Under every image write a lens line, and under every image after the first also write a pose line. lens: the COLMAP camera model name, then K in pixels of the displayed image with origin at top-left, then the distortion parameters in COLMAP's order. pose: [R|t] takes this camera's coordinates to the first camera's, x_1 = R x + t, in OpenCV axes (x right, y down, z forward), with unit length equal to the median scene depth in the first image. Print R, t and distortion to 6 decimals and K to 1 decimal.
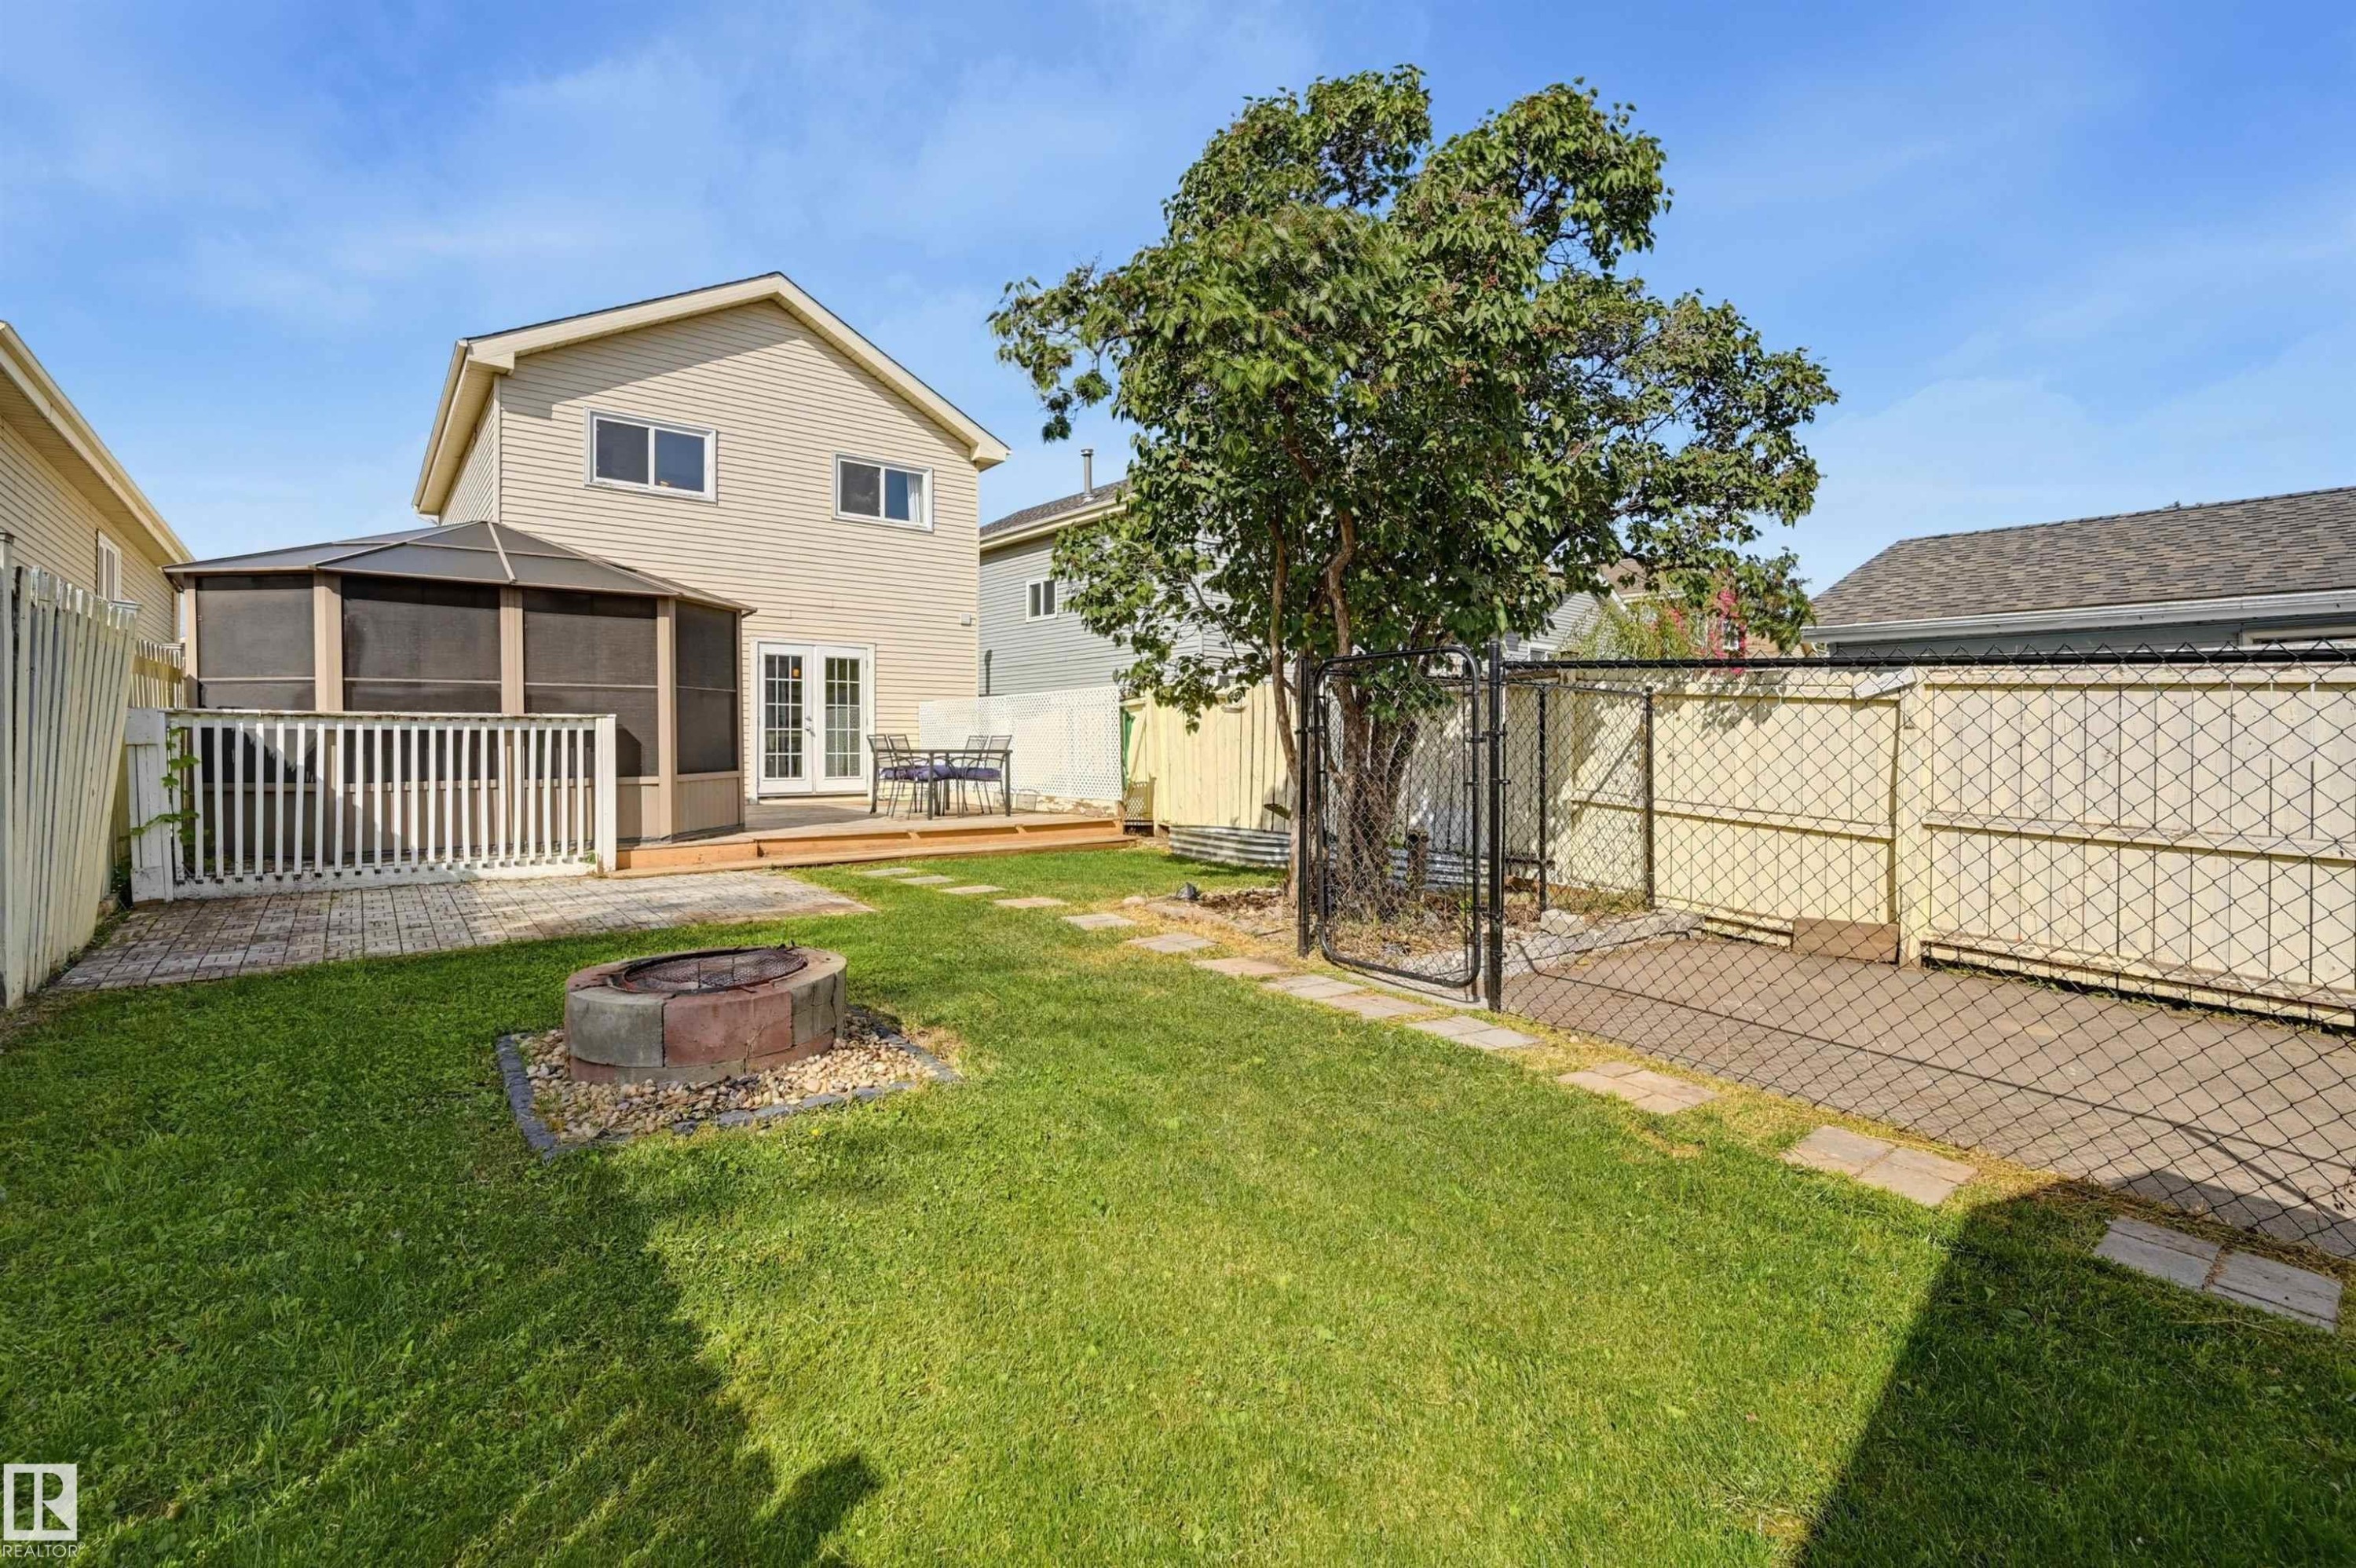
lens RADIAL K [[968.7, 0, 1183.4], [0, 968.7, 748.1], [0, 0, 1]] dist [0.000923, 0.000207]
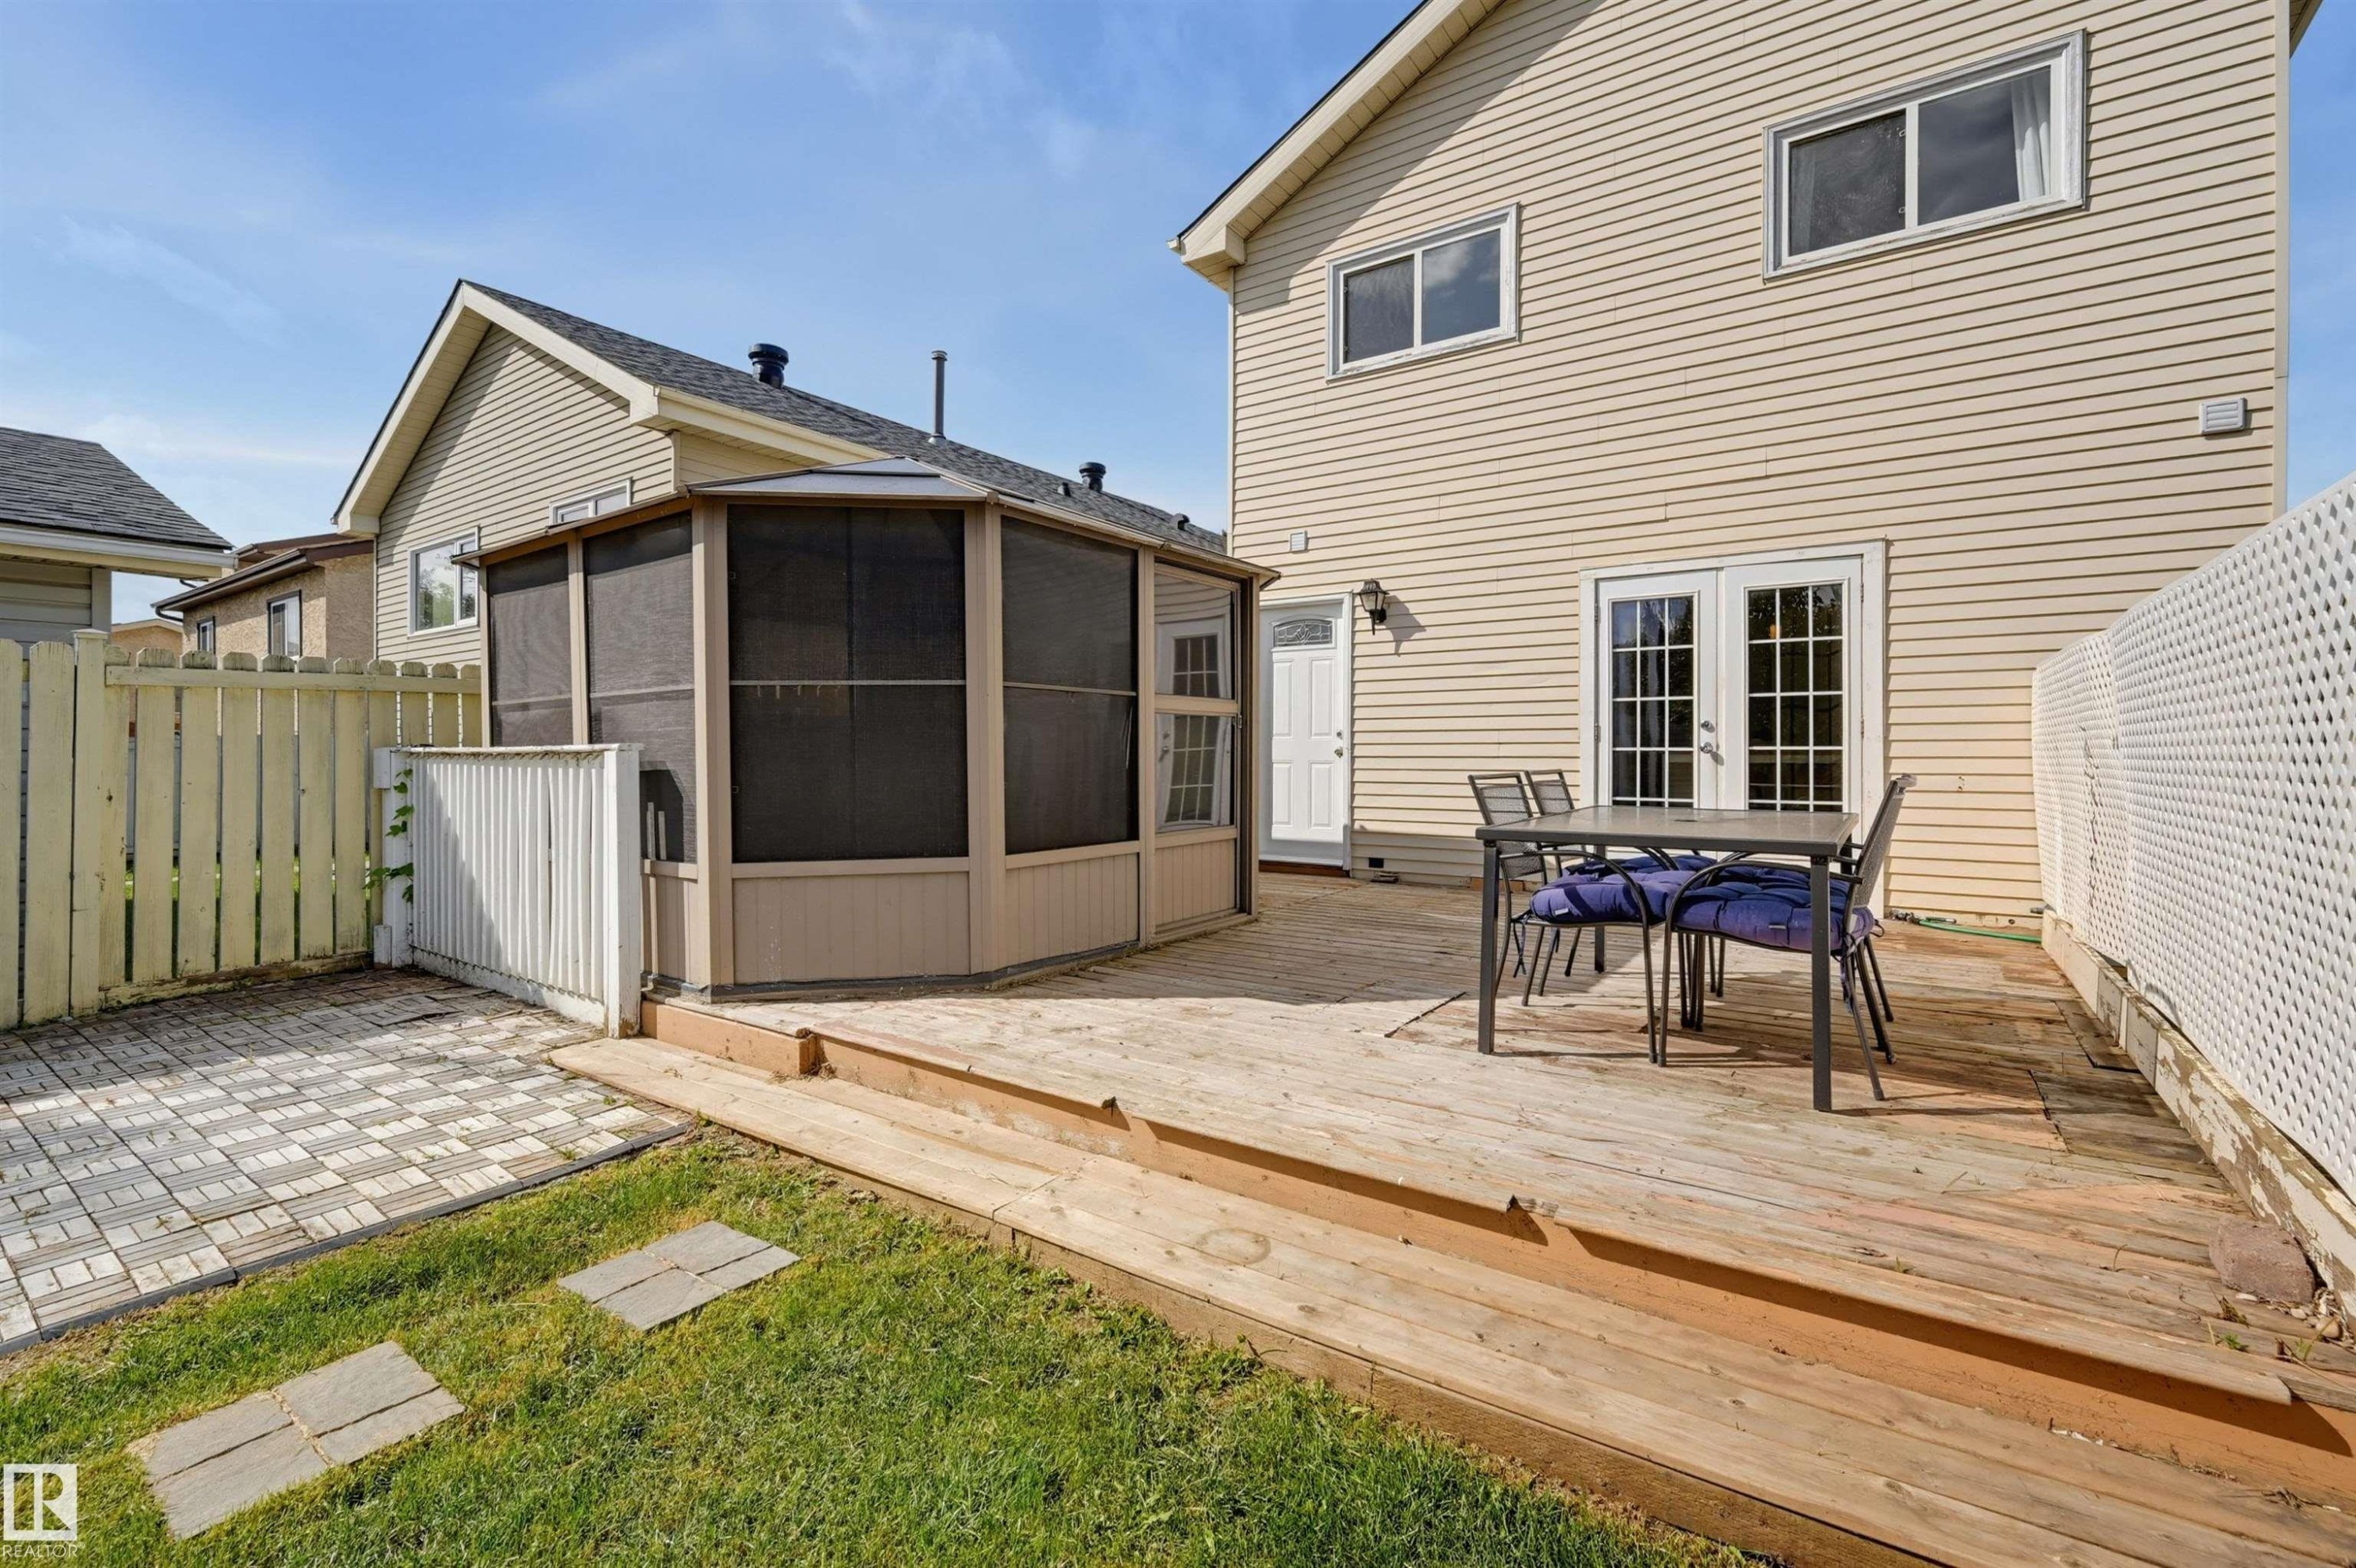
lens RADIAL K [[968.7, 0, 1183.4], [0, 968.7, 748.1], [0, 0, 1]] dist [0.000923, 0.000207]
pose [[0.263643, 0.019814, -0.964417, 0.005408], [-0.012927, 0.999772, 0.017006, -0.027241], [0.964534, 0.007984, 0.263839, 0.695319]]
